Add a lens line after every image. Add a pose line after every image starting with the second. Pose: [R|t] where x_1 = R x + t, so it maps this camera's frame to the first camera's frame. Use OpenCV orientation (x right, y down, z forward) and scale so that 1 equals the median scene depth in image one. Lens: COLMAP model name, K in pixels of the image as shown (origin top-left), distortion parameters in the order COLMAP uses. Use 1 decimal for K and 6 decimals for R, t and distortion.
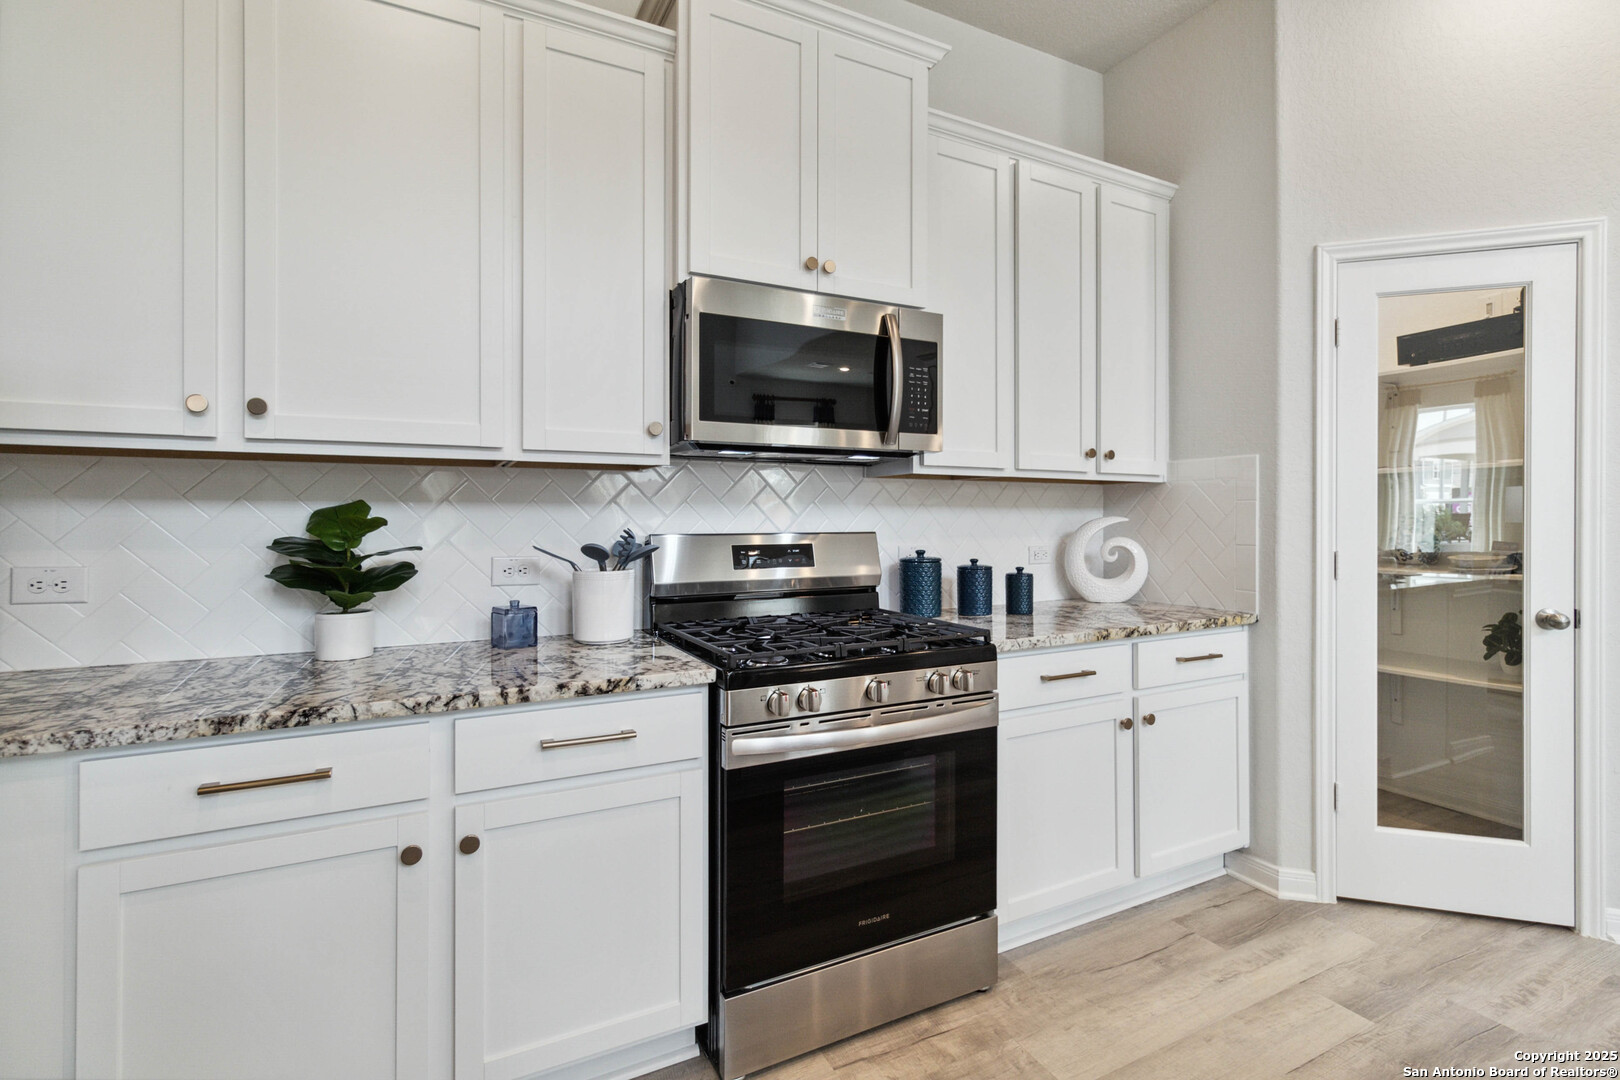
lens RADIAL K [[765.2, 0, 815.4], [0, 765.2, 512.9], [0, 0, 1]] dist [-0.001479, 0.009911]
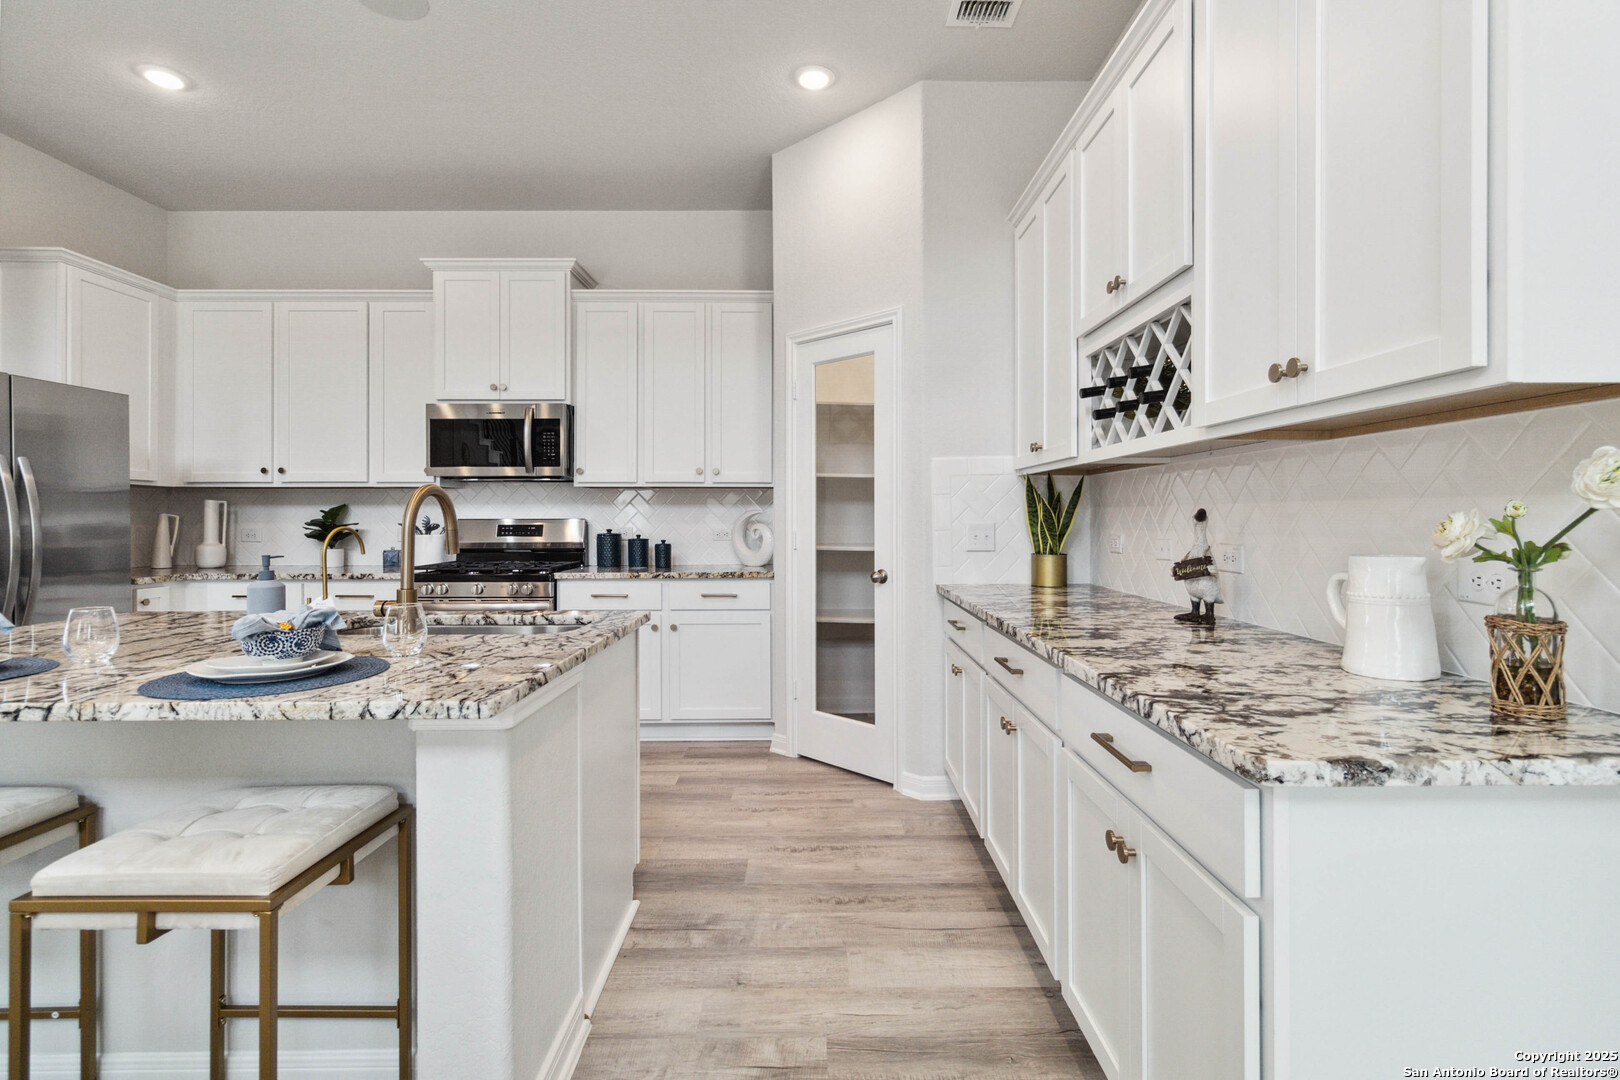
lens RADIAL K [[765.2, 0, 815.4], [0, 765.2, 512.9], [0, 0, 1]] dist [-0.001479, 0.009911]
pose [[0.884962, -0.003382, -0.465651, 1.772015], [0.003795, 0.999993, -0.000051, 0.016459], [0.465648, -0.001722, 0.884968, -0.432131]]
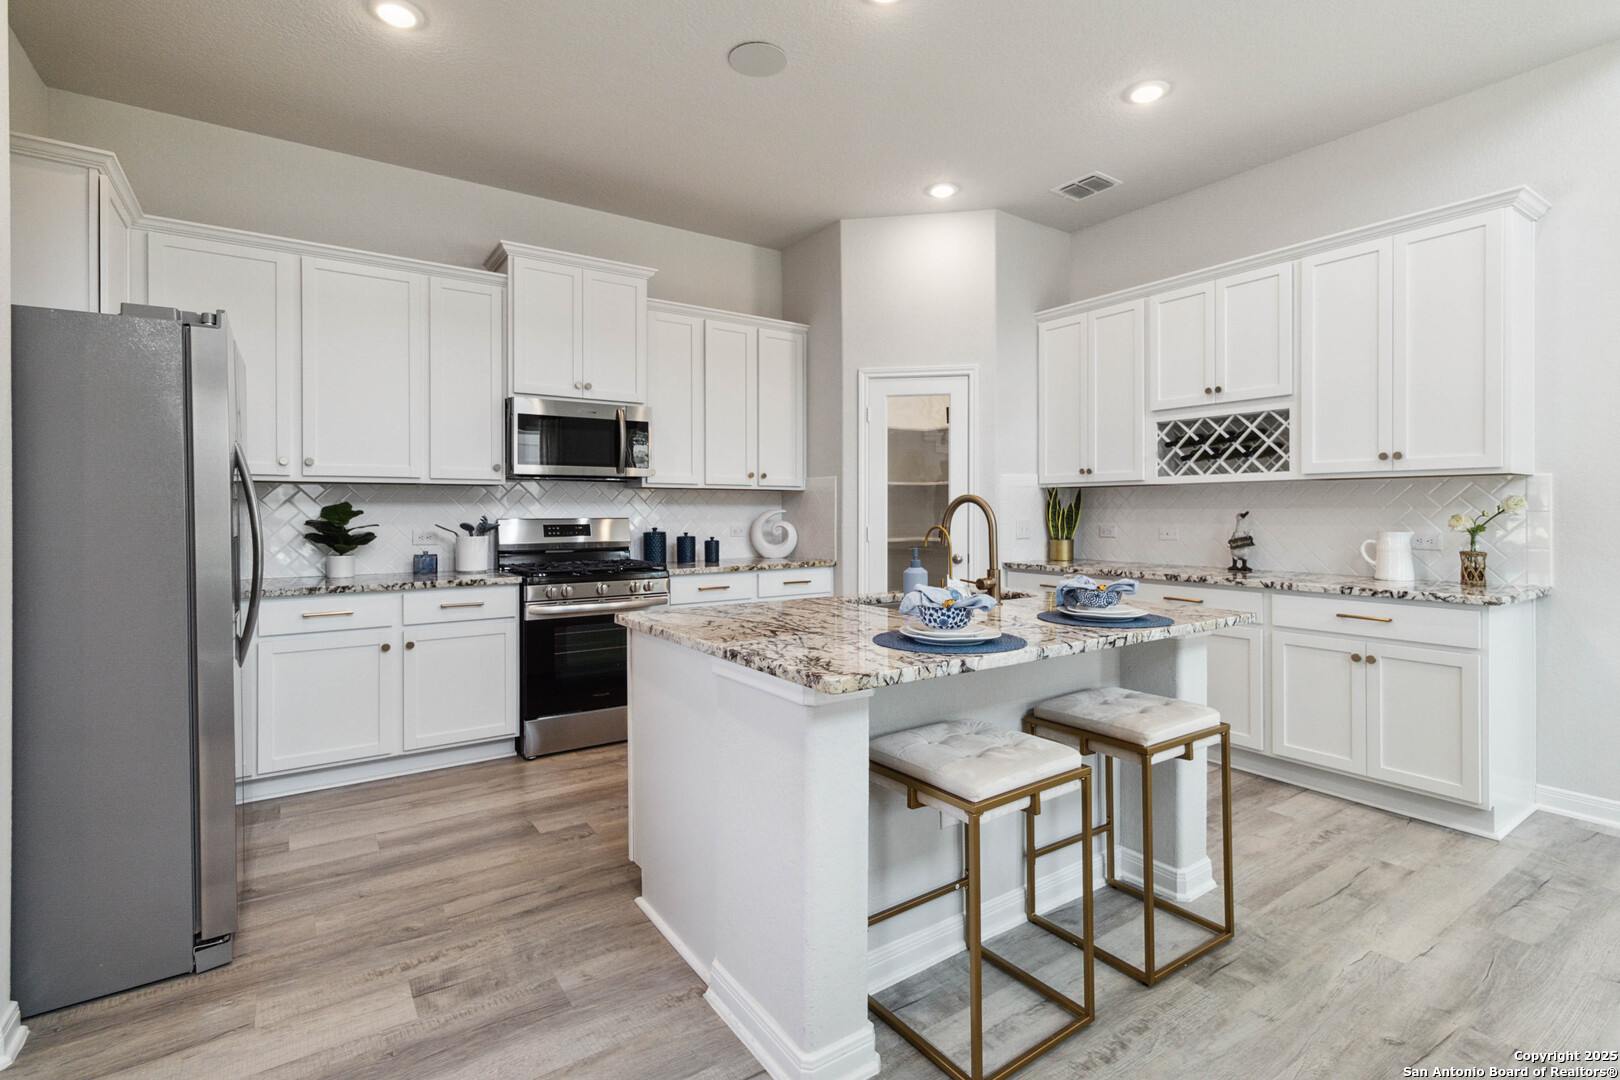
lens RADIAL K [[765.2, 0, 815.4], [0, 765.2, 512.9], [0, 0, 1]] dist [-0.001479, 0.009911]
pose [[0.992365, -0.002642, 0.123307, 0.379196], [0.001684, 0.999968, 0.007875, -0.001603], [-0.123324, -0.007607, 0.992337, -1.130898]]
